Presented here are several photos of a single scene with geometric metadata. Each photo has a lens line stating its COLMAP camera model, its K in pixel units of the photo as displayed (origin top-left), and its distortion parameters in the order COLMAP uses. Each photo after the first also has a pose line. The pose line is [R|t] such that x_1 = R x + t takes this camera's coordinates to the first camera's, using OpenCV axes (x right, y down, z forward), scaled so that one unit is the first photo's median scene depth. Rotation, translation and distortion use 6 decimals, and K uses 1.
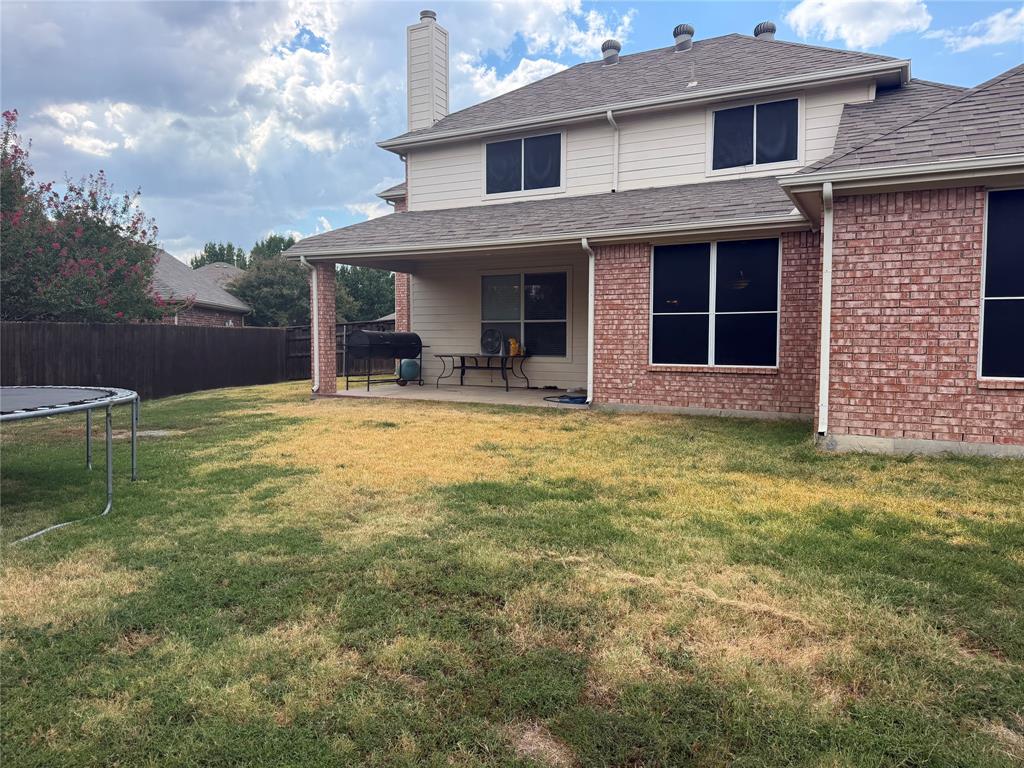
lens RADIAL K [[715.6, 0, 512.0], [0, 715.6, 384.0], [0, 0, 1]] dist [0.089806, -0.135648]
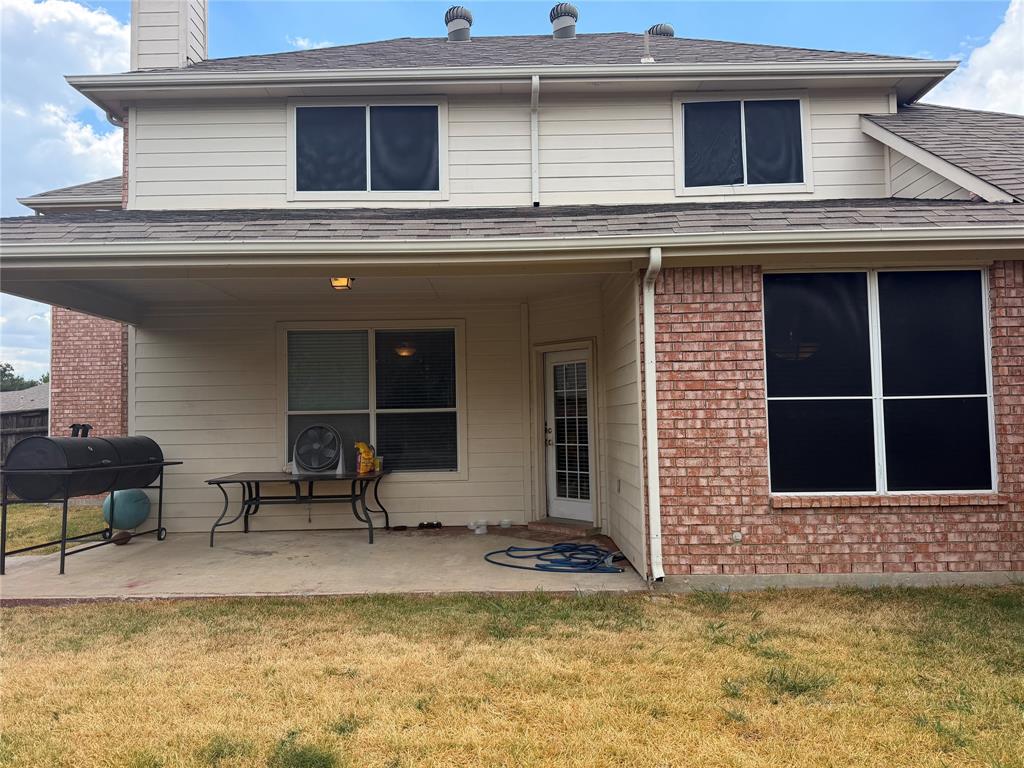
lens RADIAL K [[715.6, 0, 512.0], [0, 715.6, 384.0], [0, 0, 1]] dist [0.089806, -0.135648]
pose [[0.879338, 0.006824, 0.476149, -0.220318], [0.048653, 0.993377, -0.104088, -0.060279], [-0.473706, 0.114695, 0.873182, 0.606585]]
